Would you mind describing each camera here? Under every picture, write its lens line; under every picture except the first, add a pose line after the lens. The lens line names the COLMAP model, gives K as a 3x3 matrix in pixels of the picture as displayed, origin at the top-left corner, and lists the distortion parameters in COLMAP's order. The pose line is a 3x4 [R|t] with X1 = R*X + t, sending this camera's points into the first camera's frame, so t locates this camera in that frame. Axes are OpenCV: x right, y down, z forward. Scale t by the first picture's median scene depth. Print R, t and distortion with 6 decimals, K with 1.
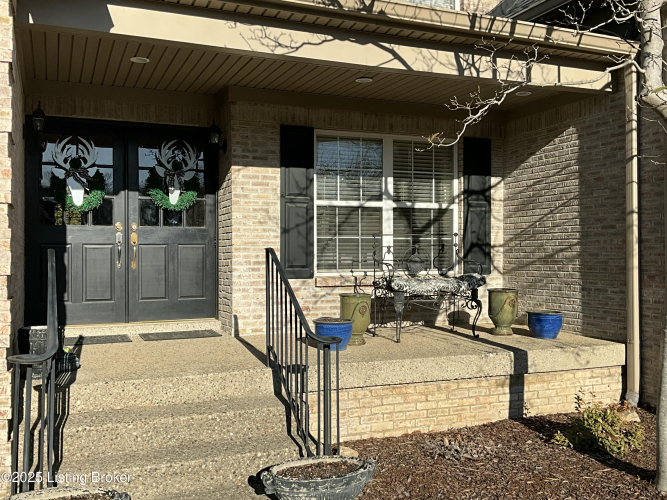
lens RADIAL K [[666.3, 0, 333.5], [0, 666.3, 250.0], [0, 0, 1]] dist [0.111514, -0.002799]
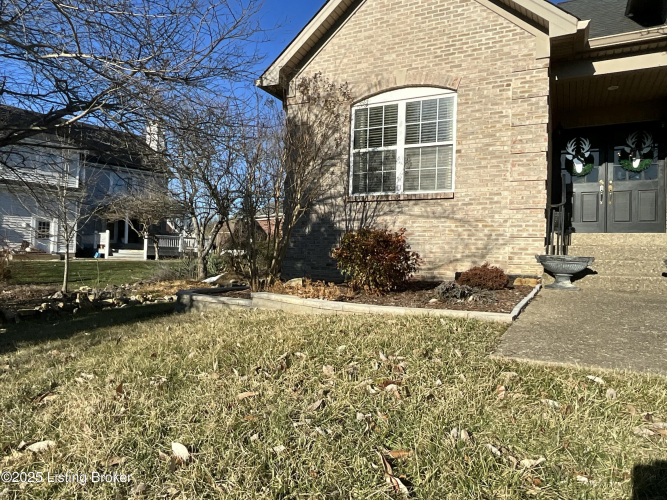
lens RADIAL K [[449.9, 0, 333.5], [0, 449.9, 250.0], [0, 0, 1]] dist [-0.001178, -0.000553]
pose [[0.638609, 0.004432, -0.769519, 0.168843], [-0.022861, 0.999651, -0.013215, 0.188448], [0.769192, 0.026031, 0.638487, -0.366189]]
